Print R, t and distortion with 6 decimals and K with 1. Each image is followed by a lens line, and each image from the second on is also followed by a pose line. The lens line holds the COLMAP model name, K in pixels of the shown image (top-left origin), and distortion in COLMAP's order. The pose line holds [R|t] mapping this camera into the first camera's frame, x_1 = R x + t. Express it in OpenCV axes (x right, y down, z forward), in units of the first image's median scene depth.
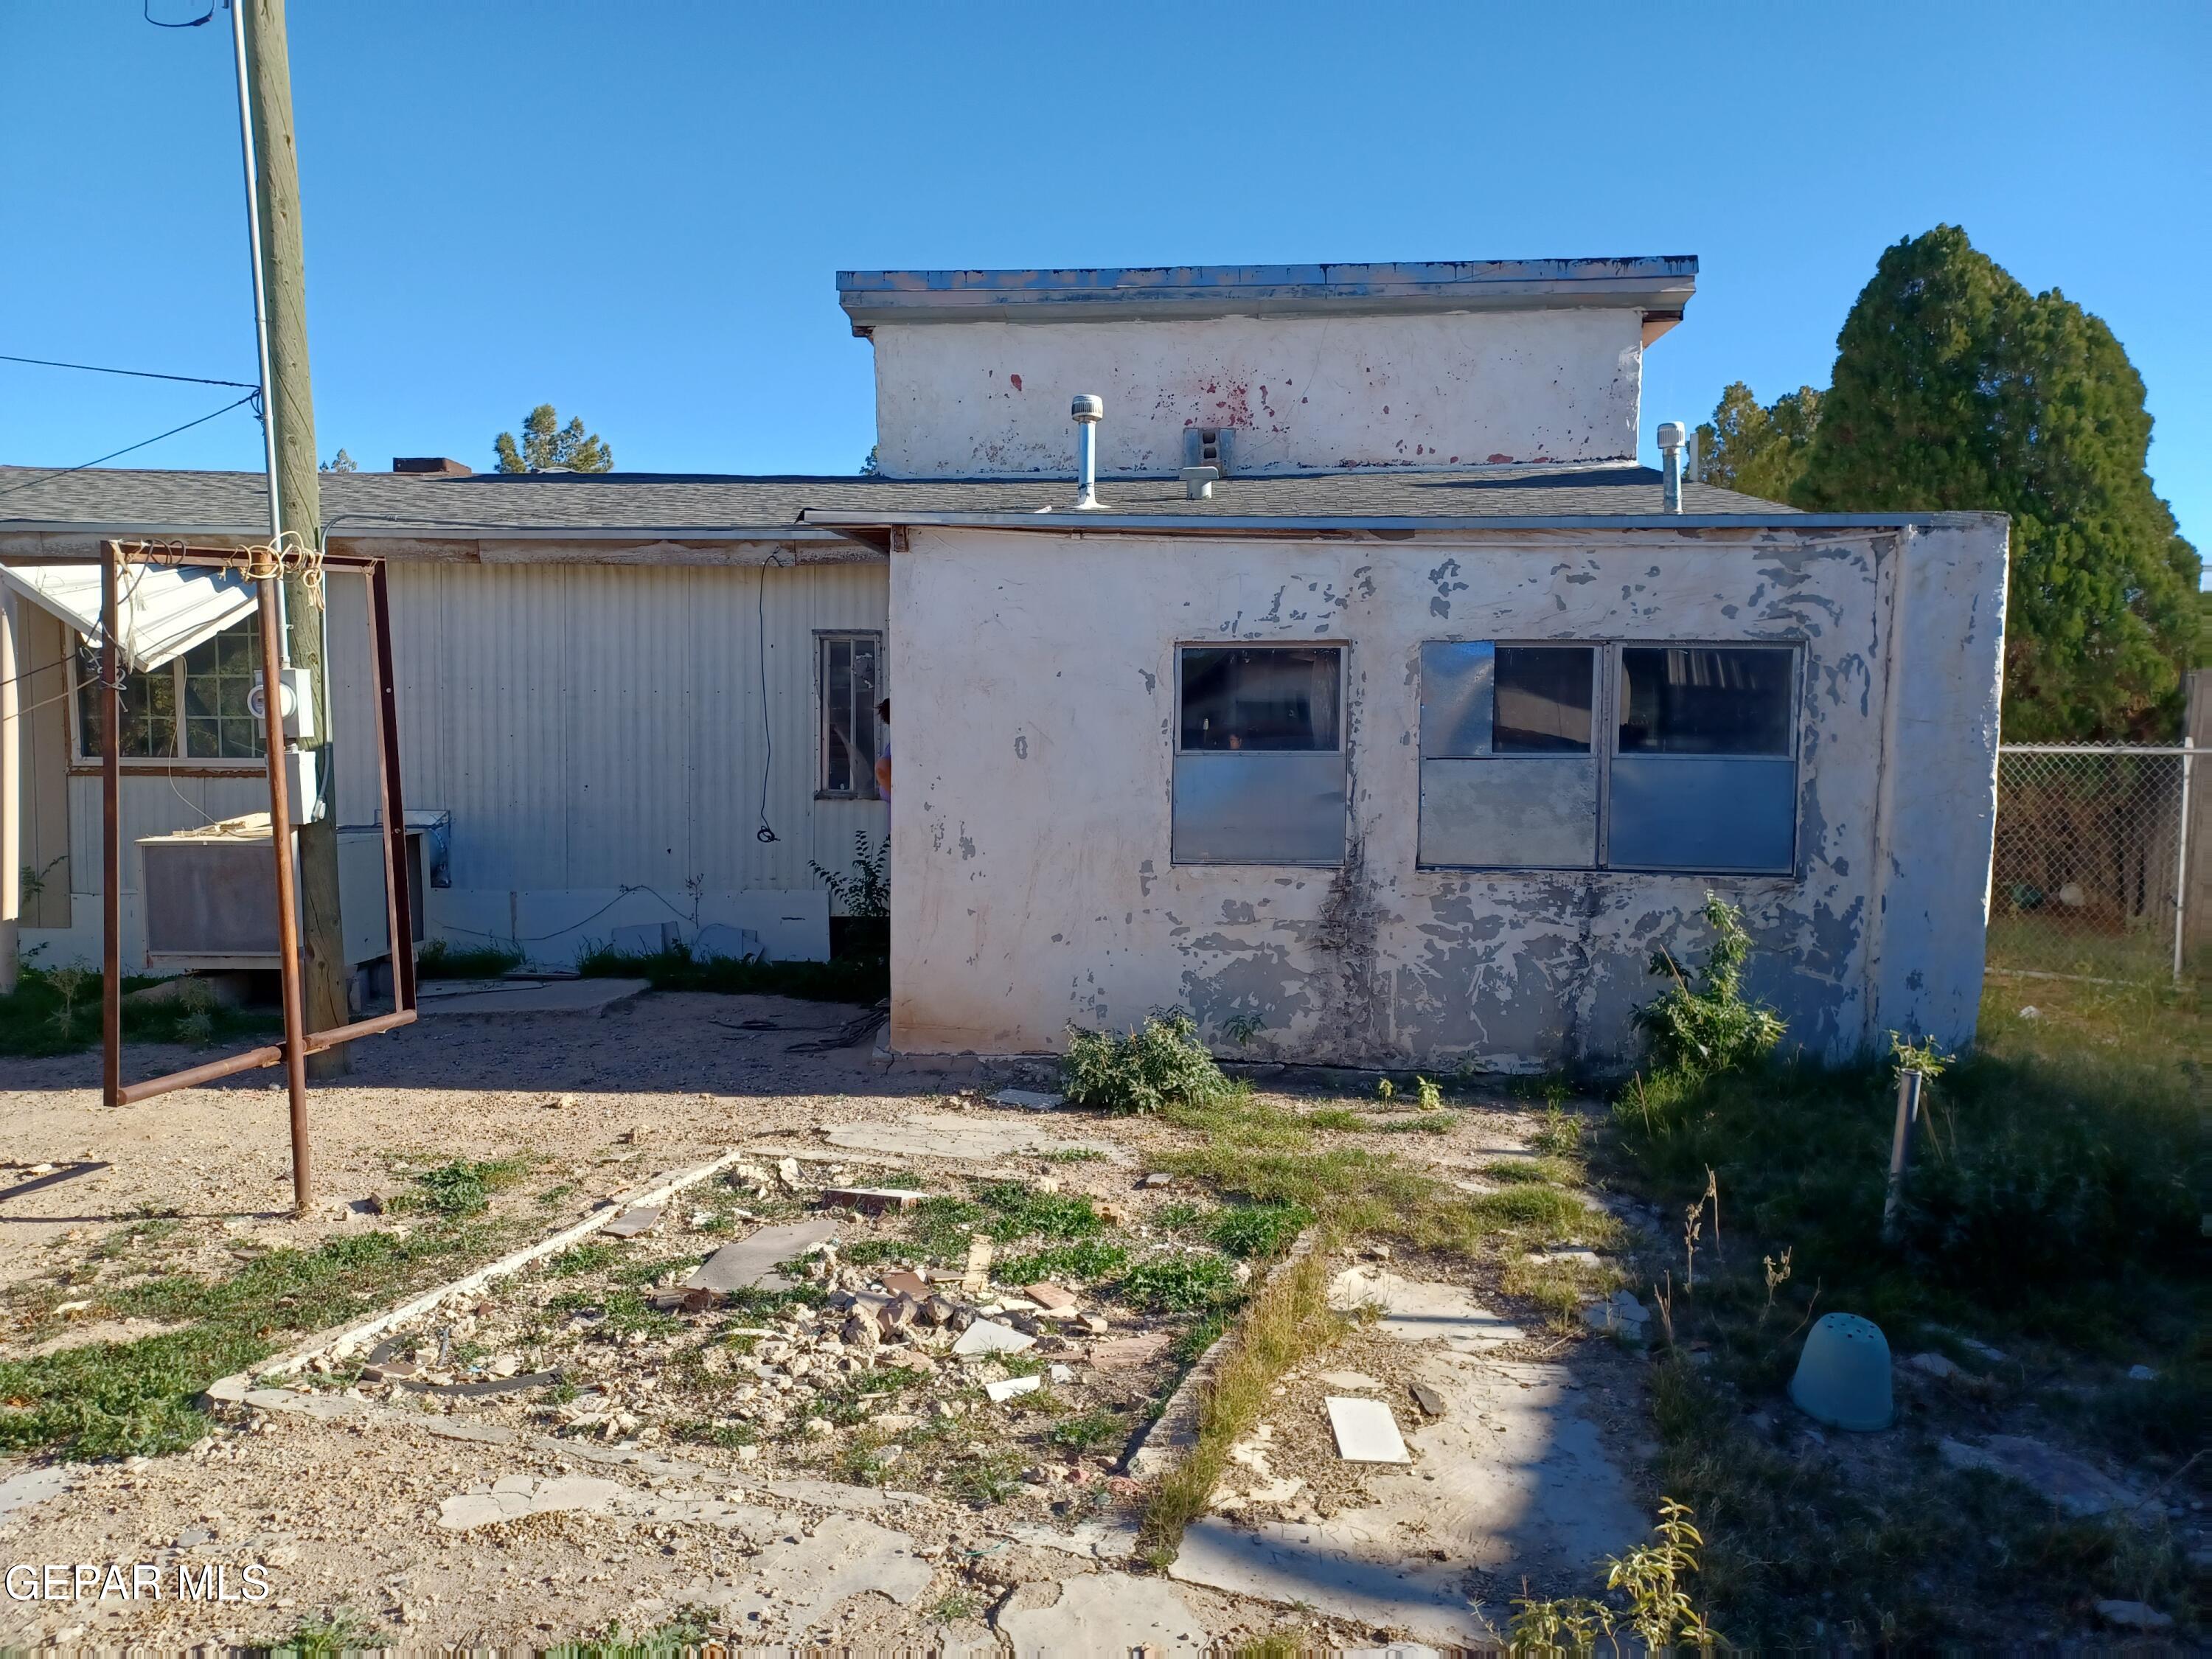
lens RADIAL K [[1565.7, 0, 1106.0], [0, 1565.7, 829.5], [0, 0, 1]] dist [0.076659, -0.092766]
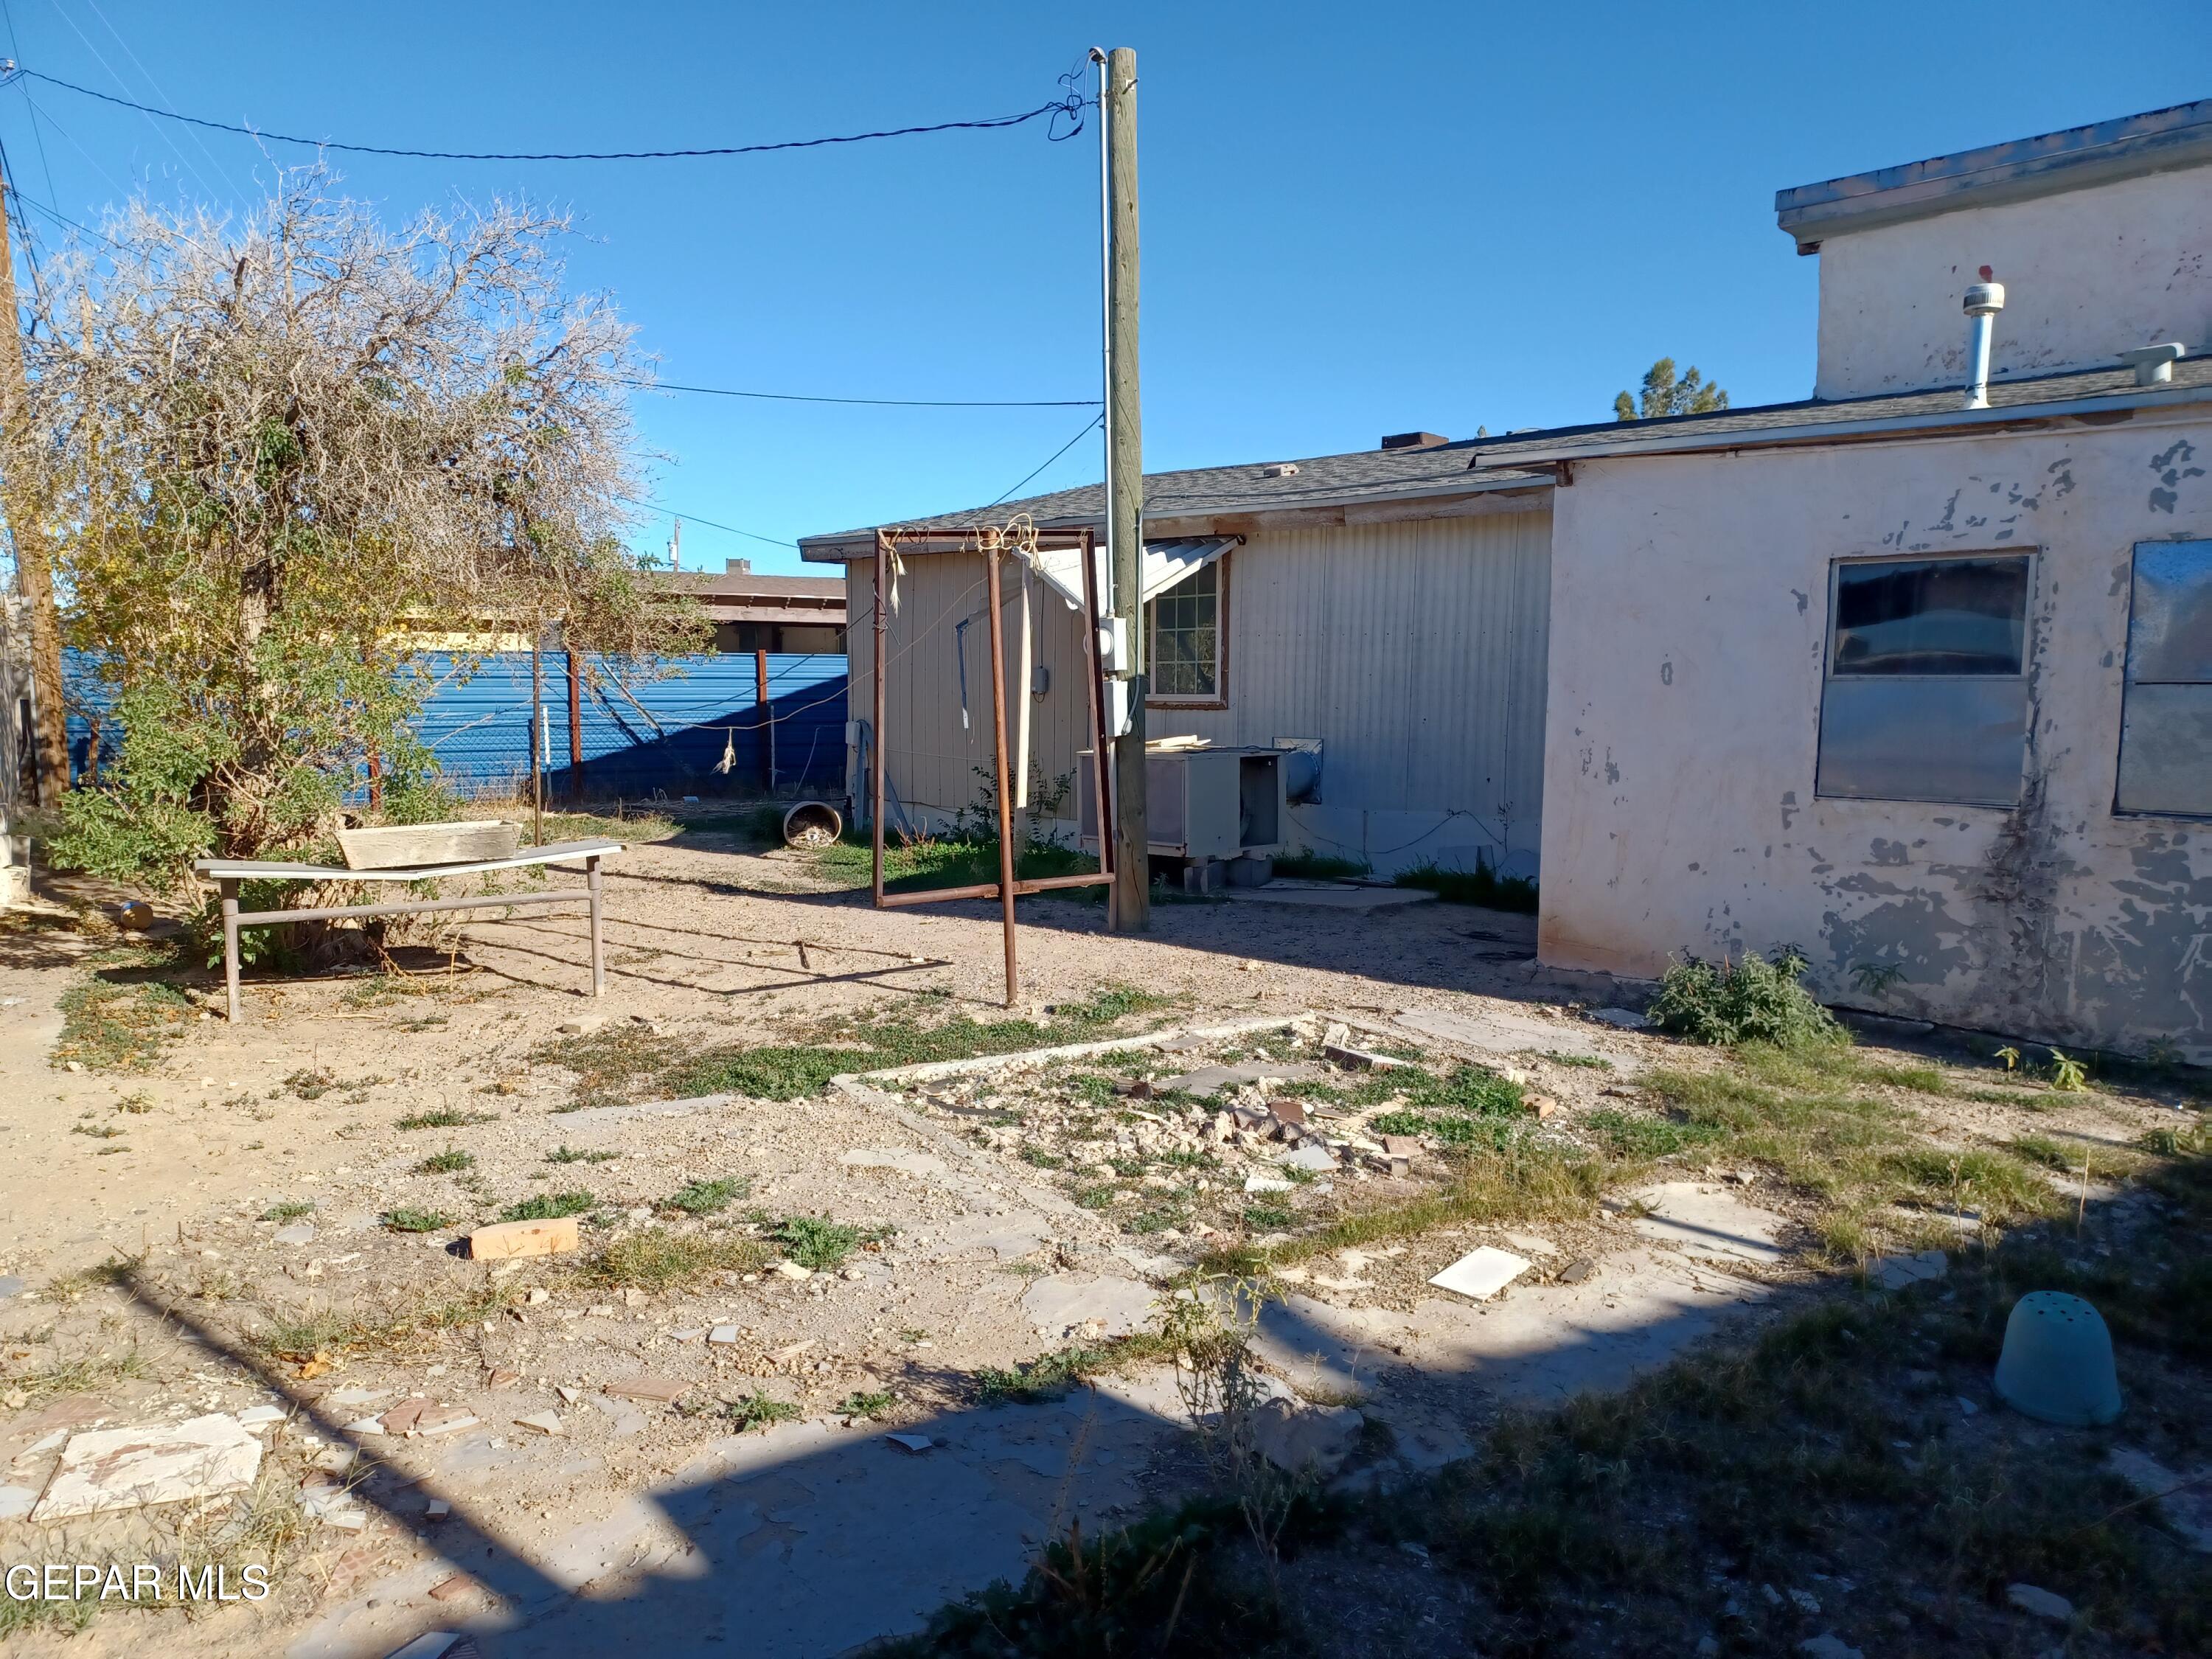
lens RADIAL K [[1589.4, 0, 1106.0], [0, 1589.4, 829.5], [0, 0, 1]] dist [0.015071, -0.005382]
pose [[0.759260, 0.057103, -0.648277, 0.342836], [-0.040082, 0.998355, 0.040995, 0.019715], [0.649551, -0.005141, 0.760300, -0.003680]]
